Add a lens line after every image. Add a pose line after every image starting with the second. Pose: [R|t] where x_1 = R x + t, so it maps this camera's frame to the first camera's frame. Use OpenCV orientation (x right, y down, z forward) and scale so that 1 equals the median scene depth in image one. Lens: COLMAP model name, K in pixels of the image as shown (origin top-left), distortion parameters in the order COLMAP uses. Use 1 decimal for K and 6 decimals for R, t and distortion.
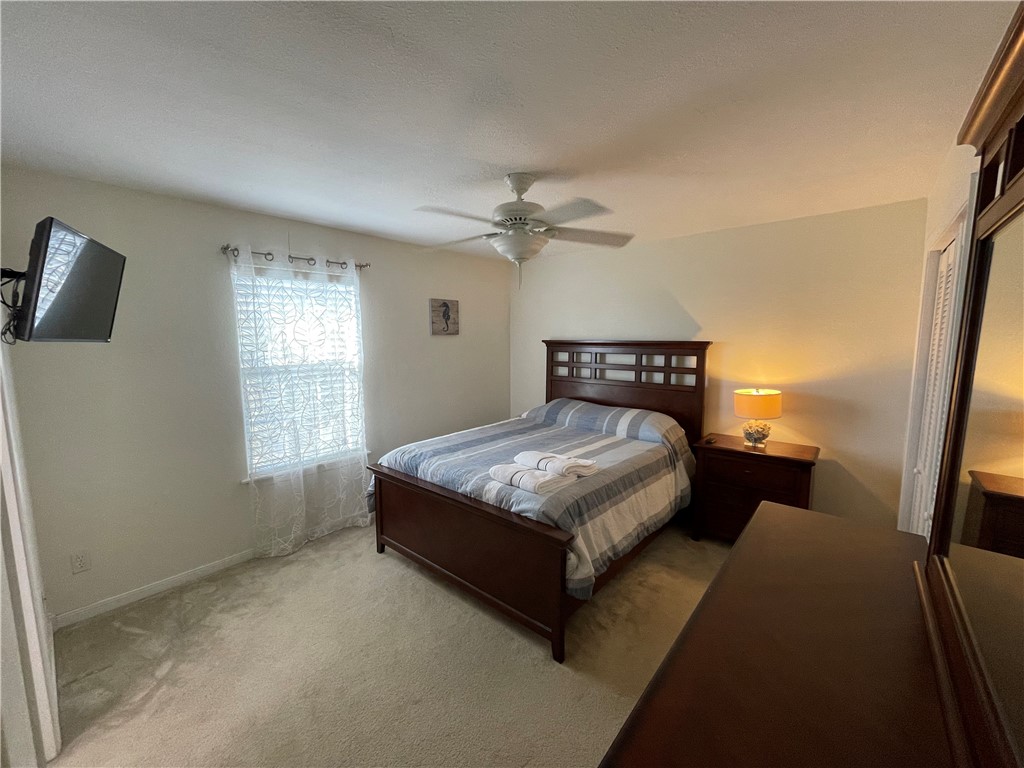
lens RADIAL K [[411.6, 0, 510.1], [0, 411.6, 380.9], [0, 0, 1]] dist [0.000061, -0.000014]
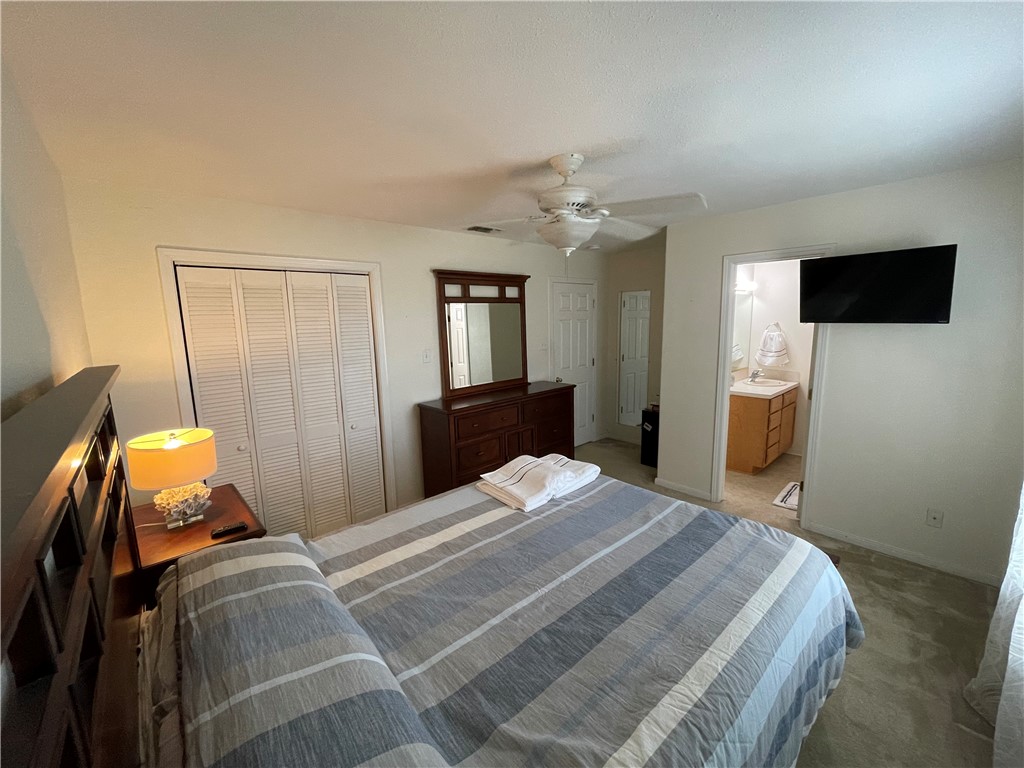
lens RADIAL K [[411.6, 0, 510.1], [0, 411.6, 380.9], [0, 0, 1]] dist [0.000061, -0.000014]
pose [[-0.990800, 0.008437, 0.135068, 0.022501], [0.043461, 0.965025, 0.258529, -0.173075], [-0.128163, 0.262020, -0.956514, 1.350358]]
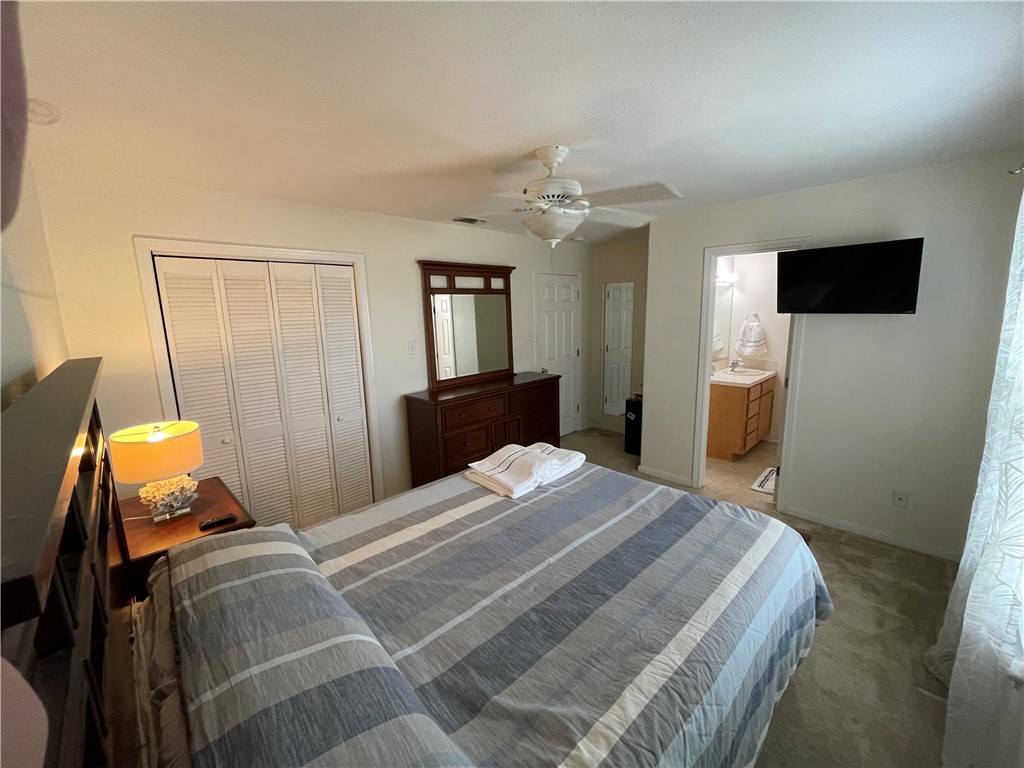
lens RADIAL K [[411.6, 0, 510.1], [0, 411.6, 380.9], [0, 0, 1]] dist [0.000061, -0.000014]
pose [[-0.994944, 0.013362, 0.099541, 0.024155], [0.040850, 0.959265, 0.279540, -0.173490], [-0.091750, 0.282193, -0.954960, 1.360697]]
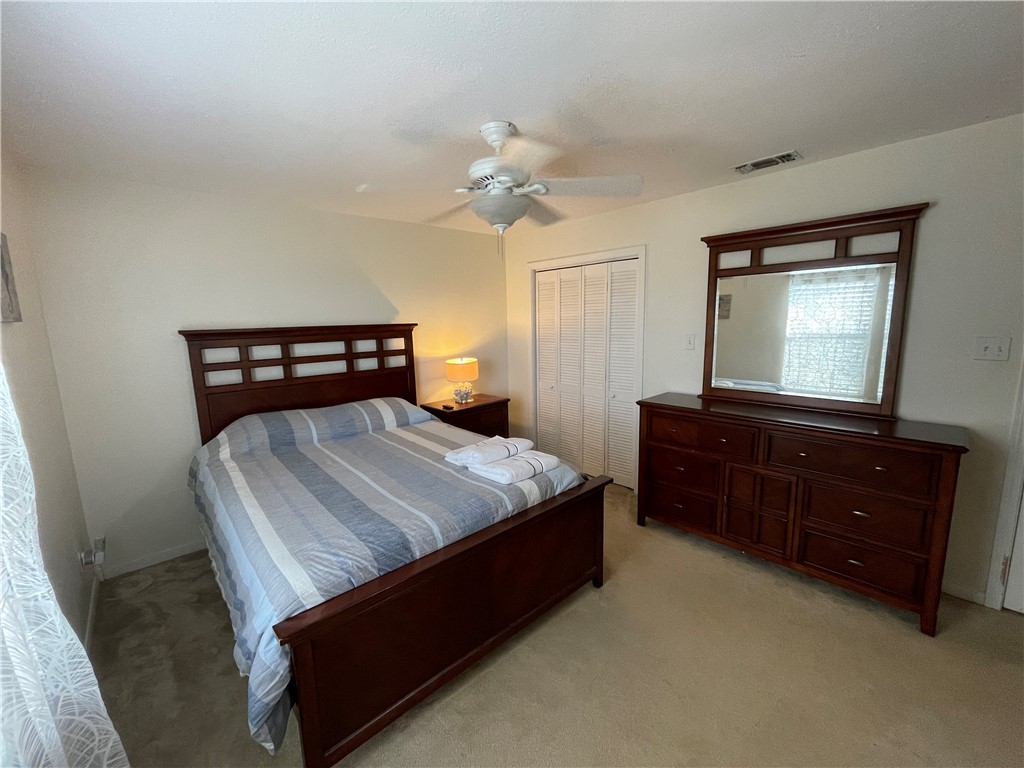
lens RADIAL K [[411.6, 0, 510.1], [0, 411.6, 380.9], [0, 0, 1]] dist [0.000061, -0.000014]
pose [[0.124428, -0.152218, 0.980483, -0.594402], [0.132520, 0.981859, 0.135614, -0.060347], [-0.983339, 0.113059, 0.142343, 0.605634]]
